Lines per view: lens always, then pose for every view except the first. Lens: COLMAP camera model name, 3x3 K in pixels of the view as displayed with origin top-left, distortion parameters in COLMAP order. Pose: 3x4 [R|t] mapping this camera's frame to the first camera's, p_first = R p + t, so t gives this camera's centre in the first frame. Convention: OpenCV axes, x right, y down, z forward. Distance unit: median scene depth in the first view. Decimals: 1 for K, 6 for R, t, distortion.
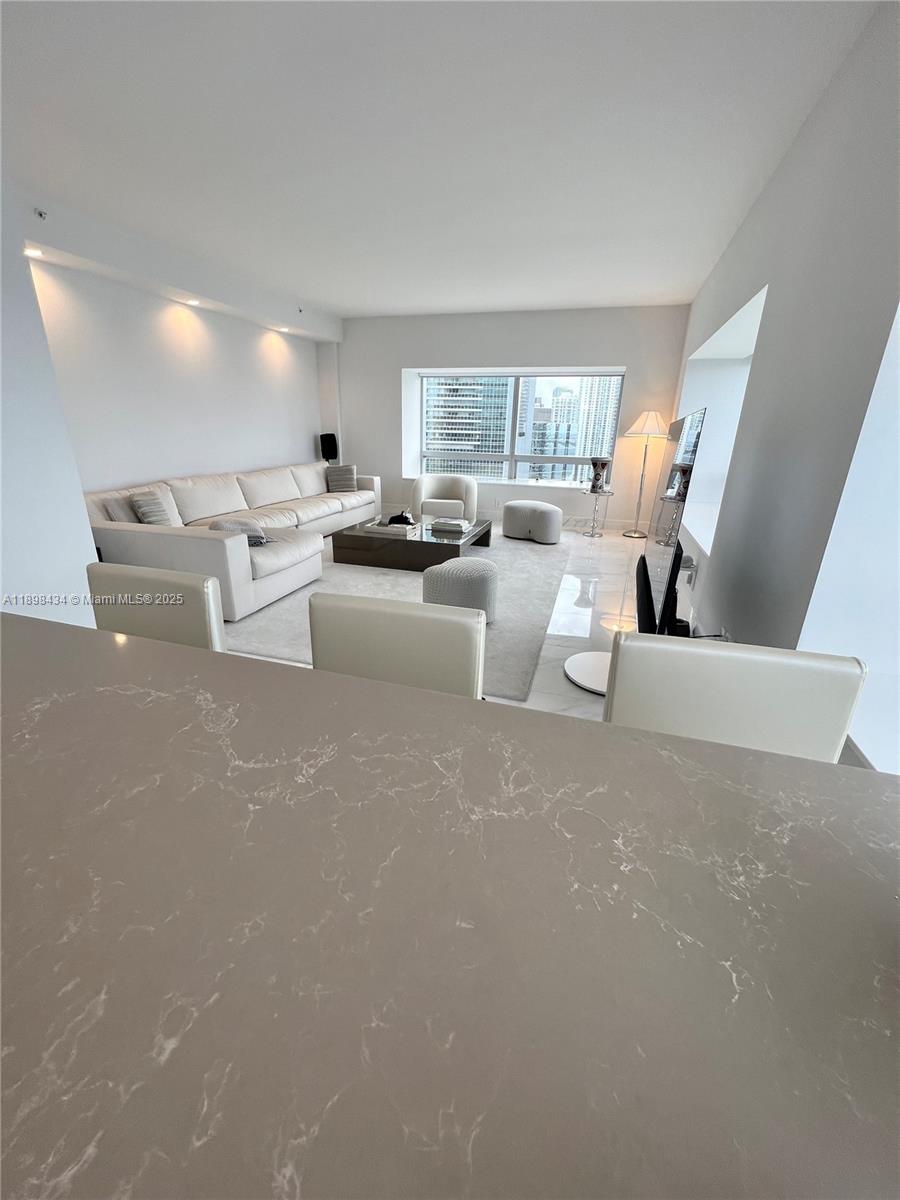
lens RADIAL K [[478.4, 0, 448.2], [0, 478.4, 600.7], [0, 0, 1]] dist [0.000602, -0.000117]
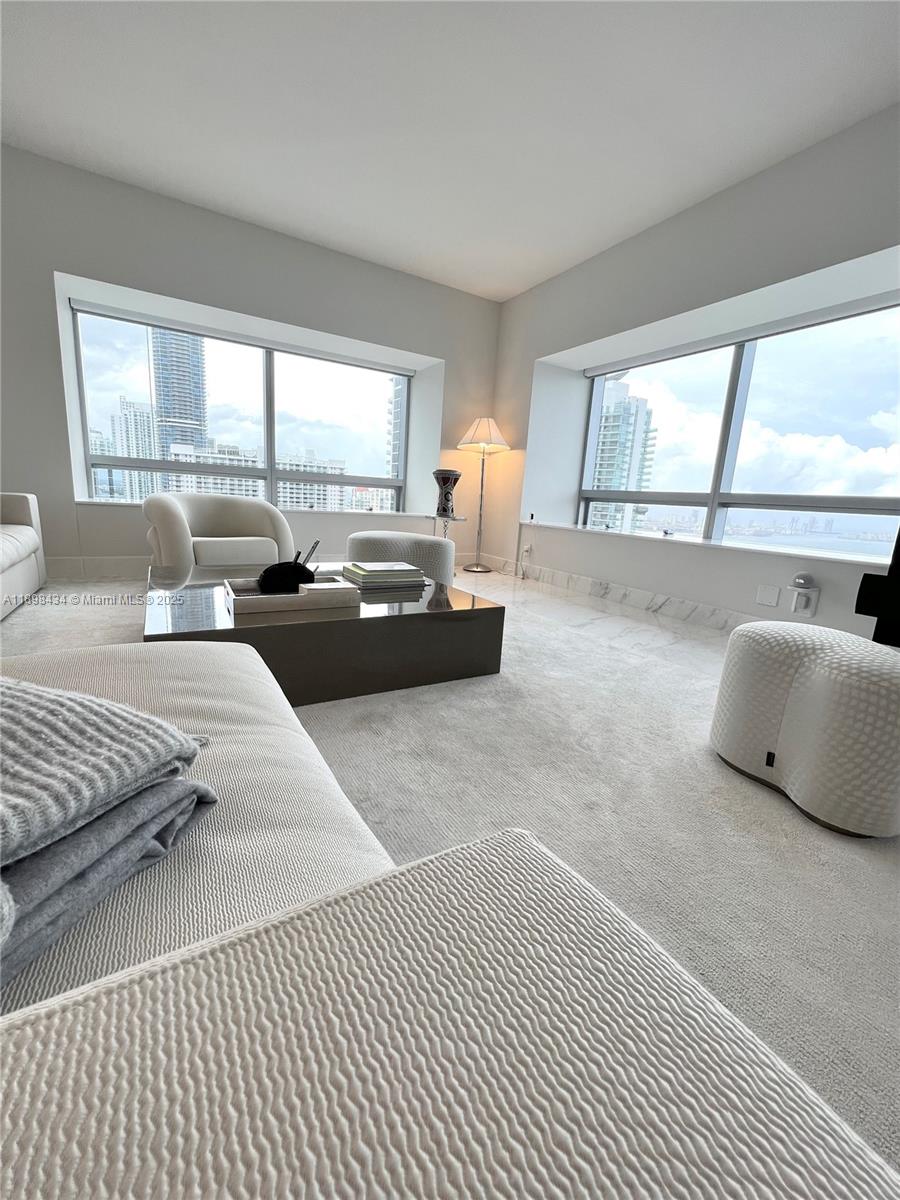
lens RADIAL K [[479.1, 0, 450.8], [0, 479.1, 597.9], [0, 0, 1]] dist [-0.000106, 0.000054]
pose [[0.657990, -0.136676, 0.740519, -0.259497], [0.212313, 0.977166, -0.008298, -0.094778], [-0.722477, 0.162682, 0.671984, 0.508906]]
